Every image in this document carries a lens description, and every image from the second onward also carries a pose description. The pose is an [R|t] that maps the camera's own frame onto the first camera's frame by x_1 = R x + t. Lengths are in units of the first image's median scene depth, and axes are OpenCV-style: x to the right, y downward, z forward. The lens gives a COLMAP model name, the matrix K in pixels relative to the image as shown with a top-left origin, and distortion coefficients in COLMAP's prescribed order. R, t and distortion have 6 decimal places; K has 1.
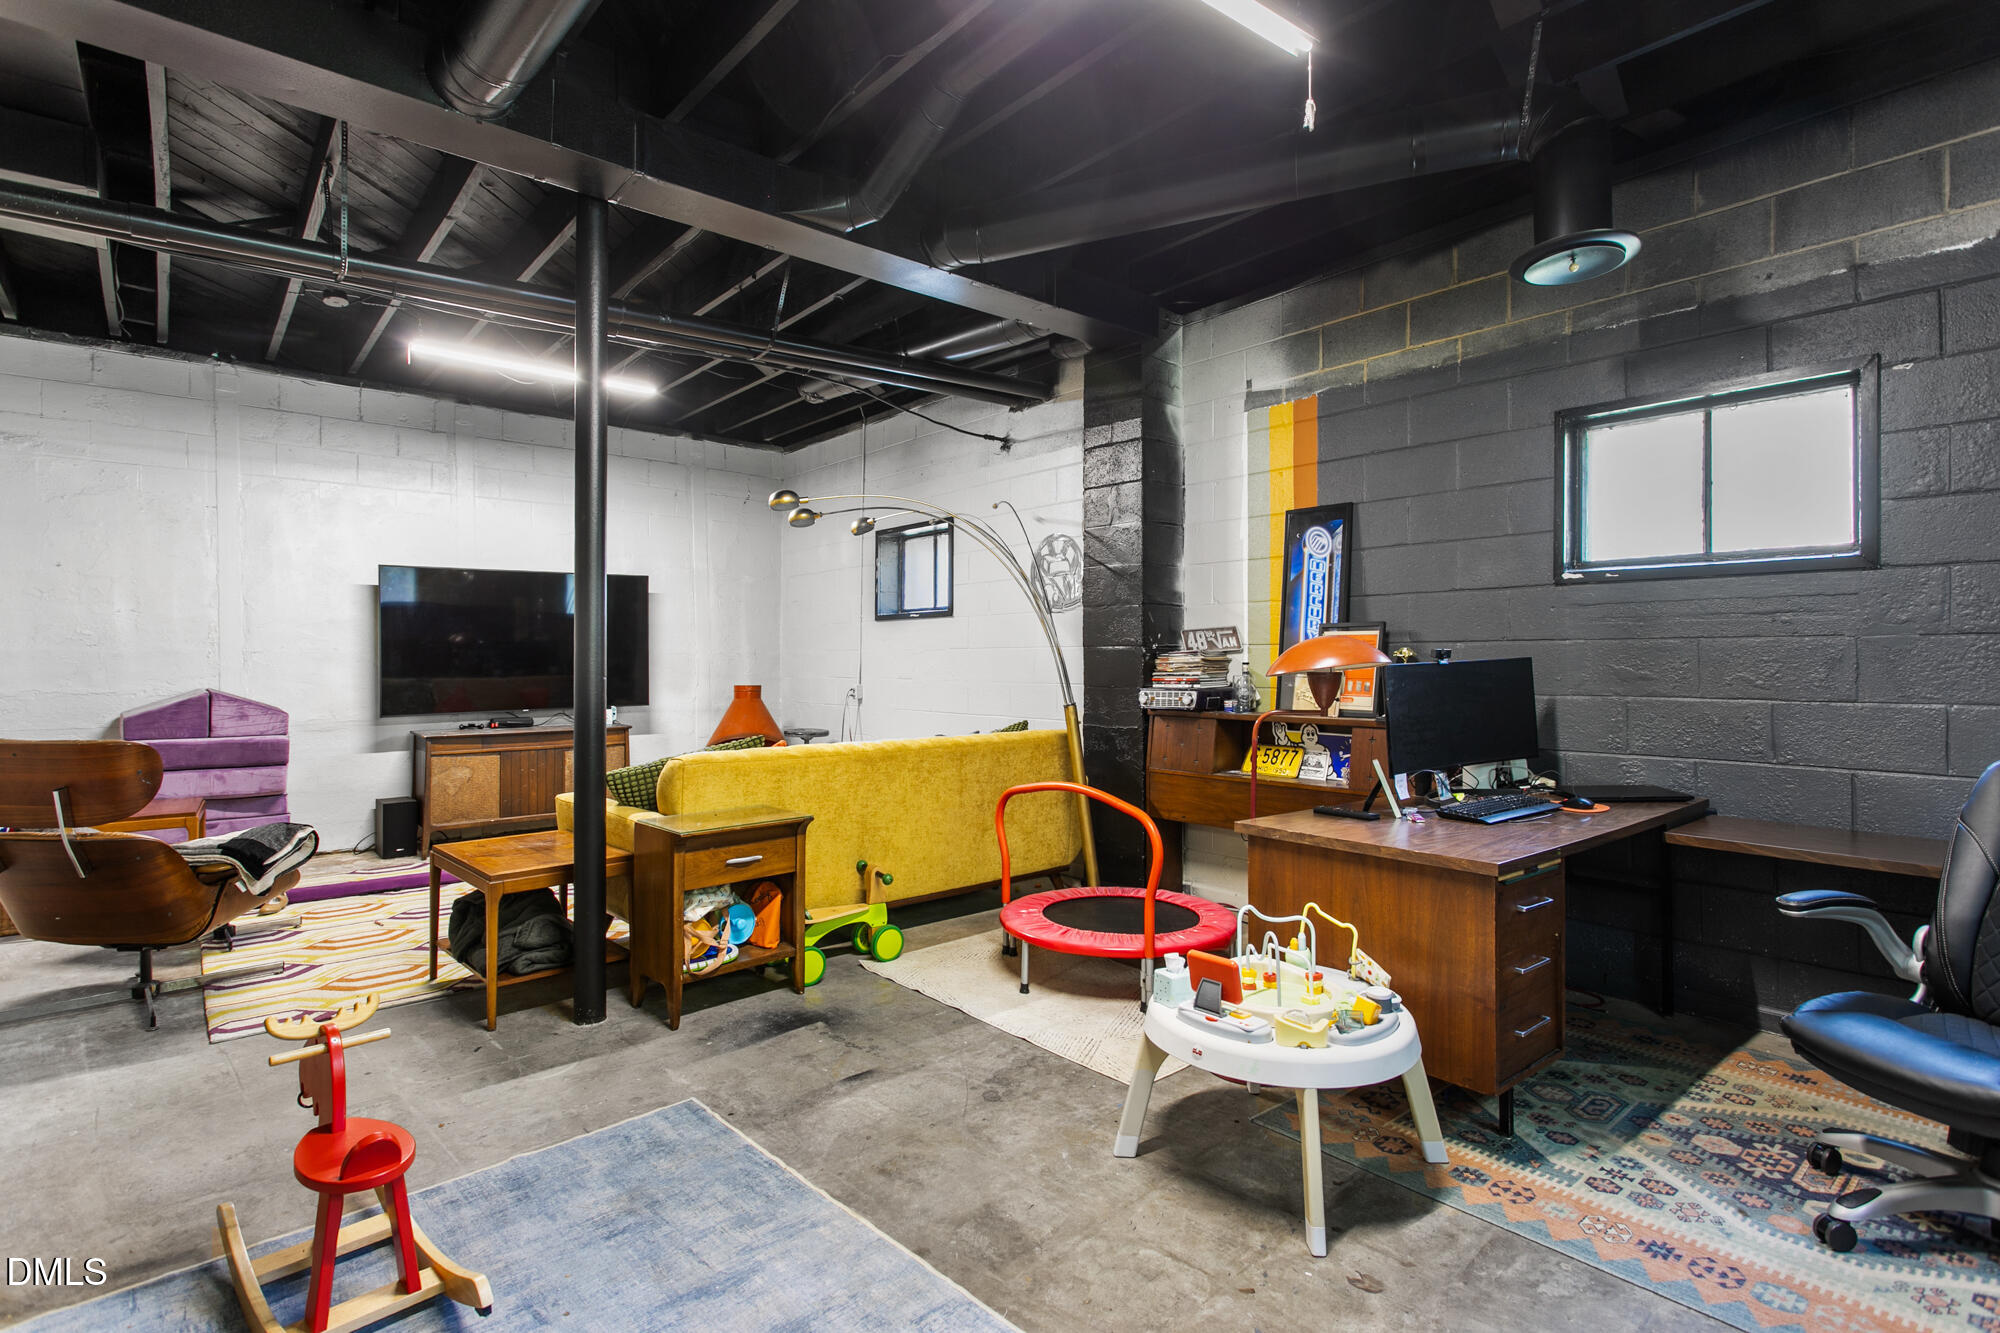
lens RADIAL K [[963.6, 0, 989.1], [0, 963.6, 662.8], [0, 0, 1]] dist [0.010633, 0.001318]
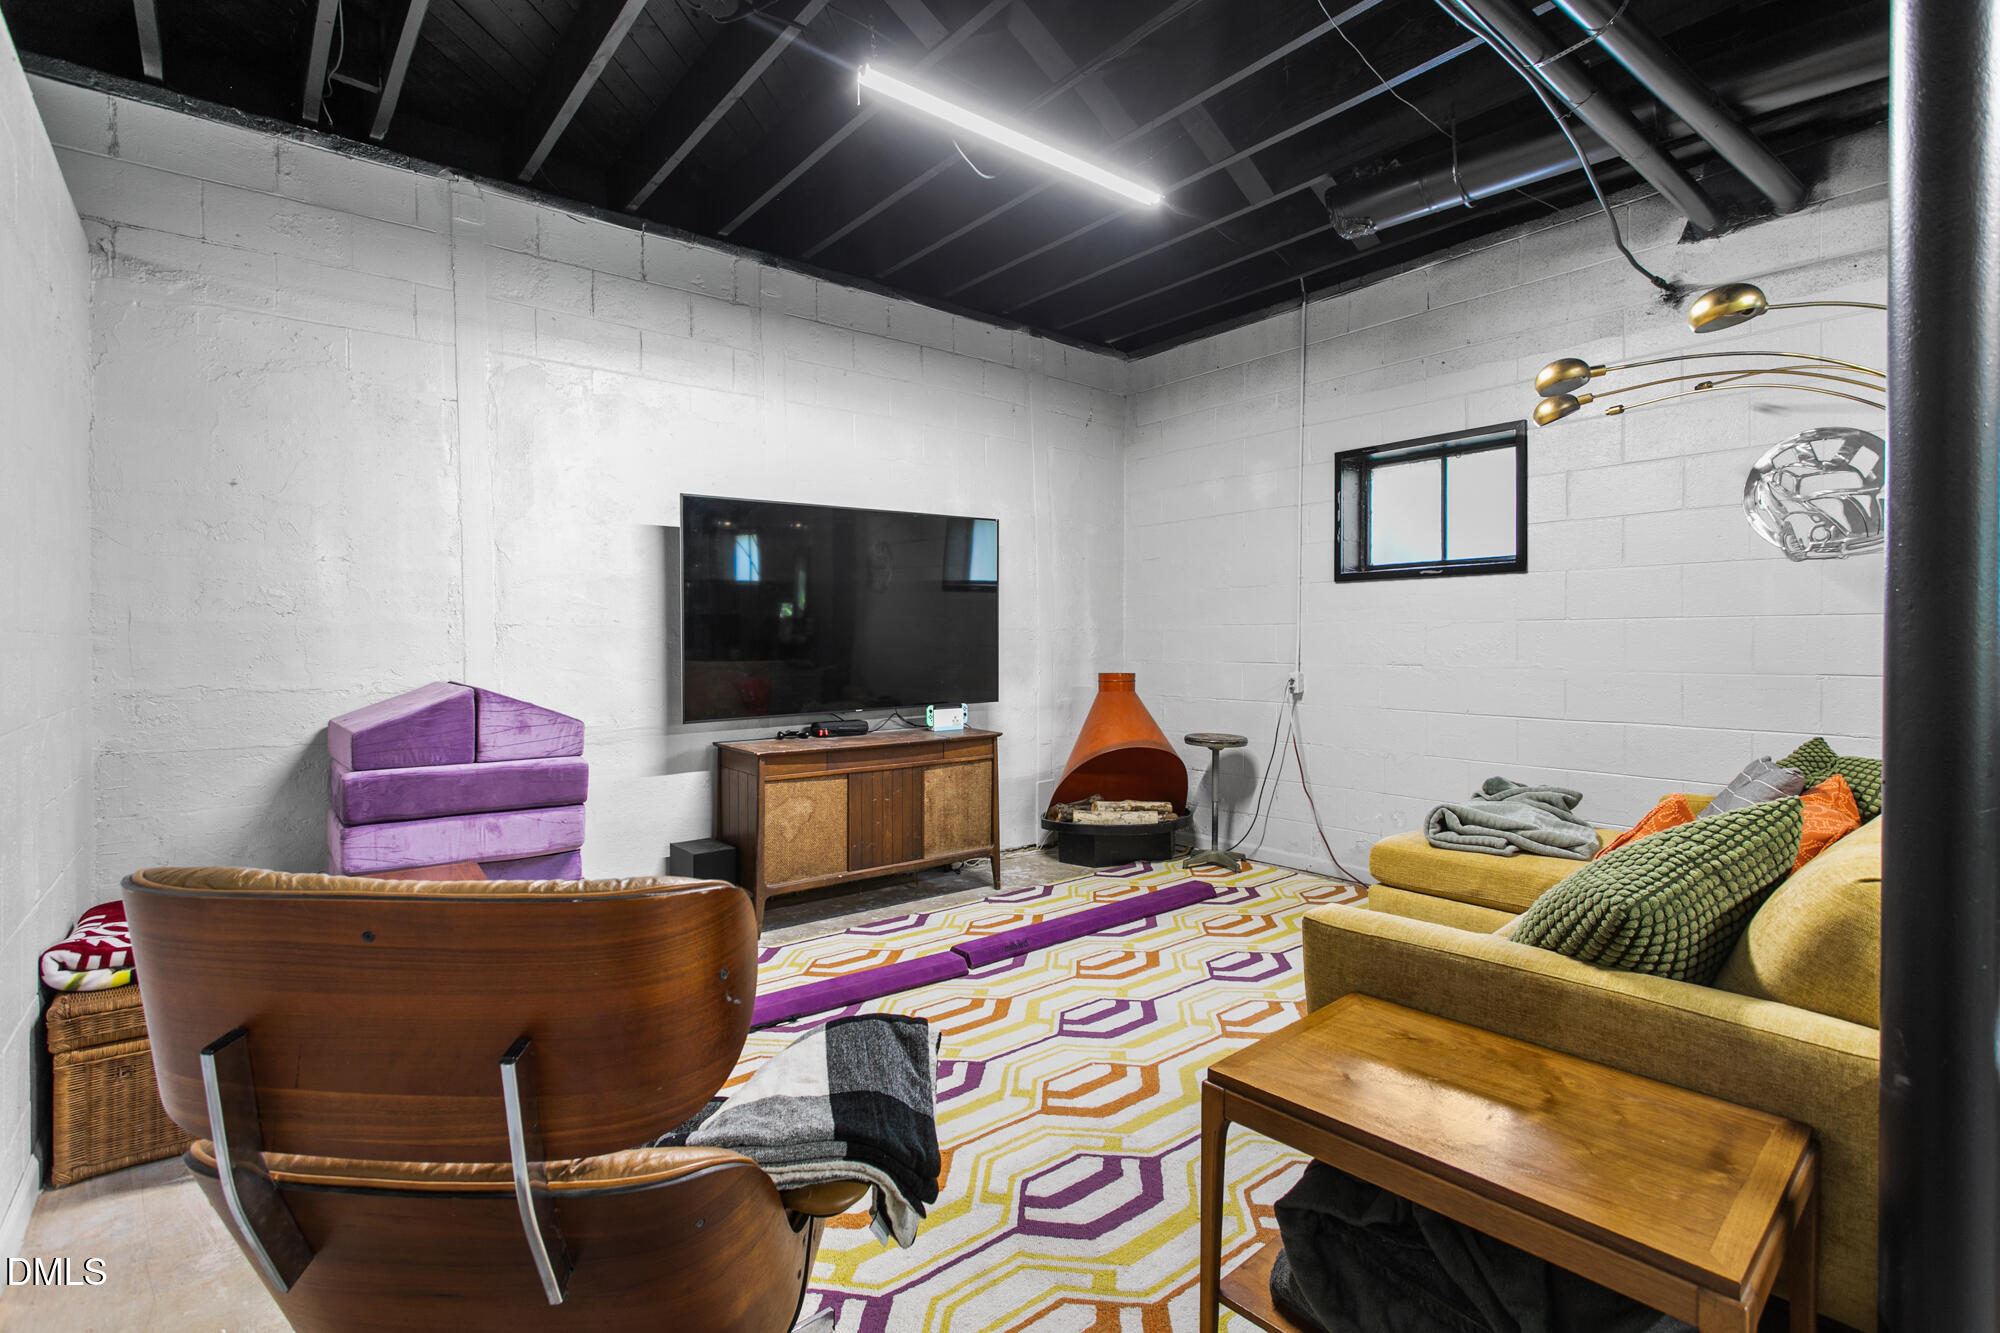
lens RADIAL K [[963.6, 0, 1012.3], [0, 963.6, 658.4], [0, 0, 1]] dist [0.010633, 0.001318]
pose [[0.999635, 0.000518, -0.027001, -0.398346], [-0.000095, 0.999877, 0.015661, 0.001058], [0.027006, -0.015653, 0.999513, 0.354253]]
